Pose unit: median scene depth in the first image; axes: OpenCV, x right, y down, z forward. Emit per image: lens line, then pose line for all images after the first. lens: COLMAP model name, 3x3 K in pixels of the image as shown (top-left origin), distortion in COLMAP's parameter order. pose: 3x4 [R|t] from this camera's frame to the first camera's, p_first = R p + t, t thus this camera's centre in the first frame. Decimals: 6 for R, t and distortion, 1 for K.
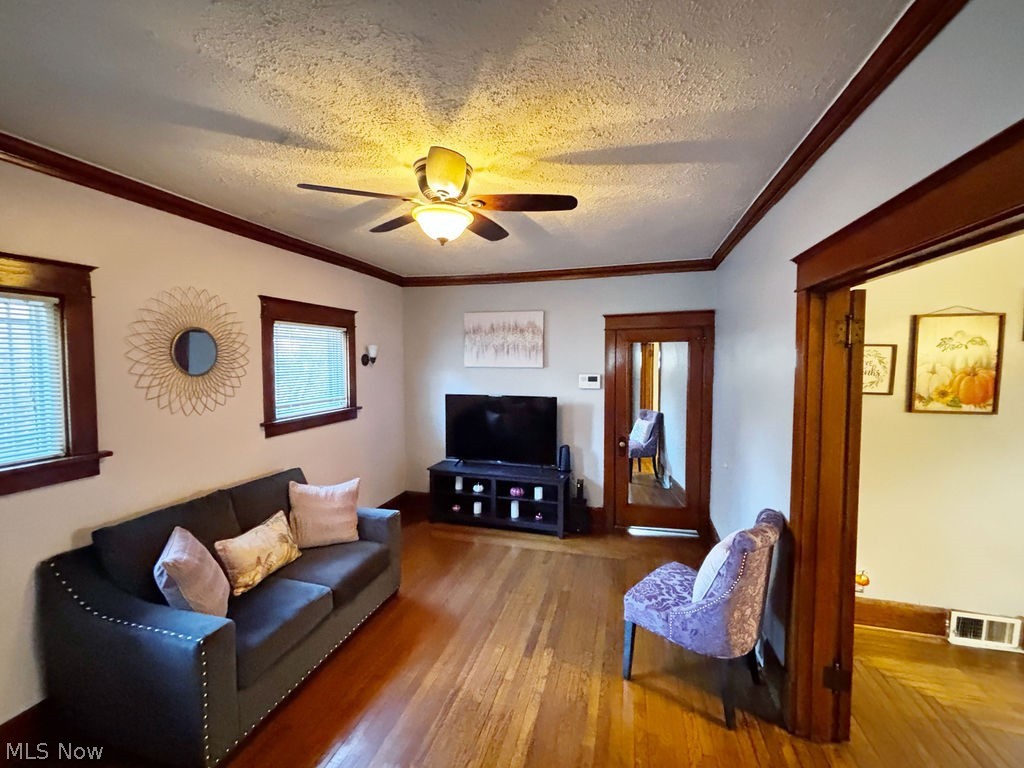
lens RADIAL K [[435.4, 0, 512.1], [0, 435.4, 382.8], [0, 0, 1]] dist [0.000107, -0.000715]
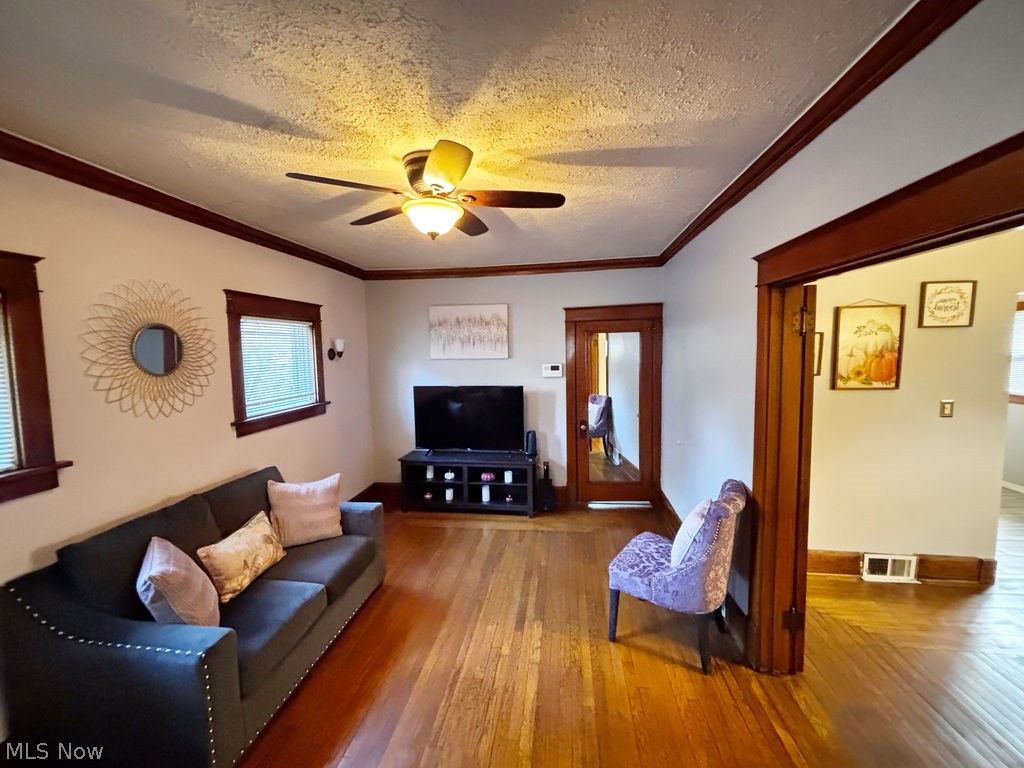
lens RADIAL K [[411.1, 0, 511.7], [0, 411.1, 382.3], [0, 0, 1]] dist [-0.001427, -0.000080]
pose [[0.990390, -0.029612, 0.135096, -0.112548], [0.026159, 0.999286, 0.027264, -0.006770], [-0.135807, -0.023468, 0.990457, 0.024028]]
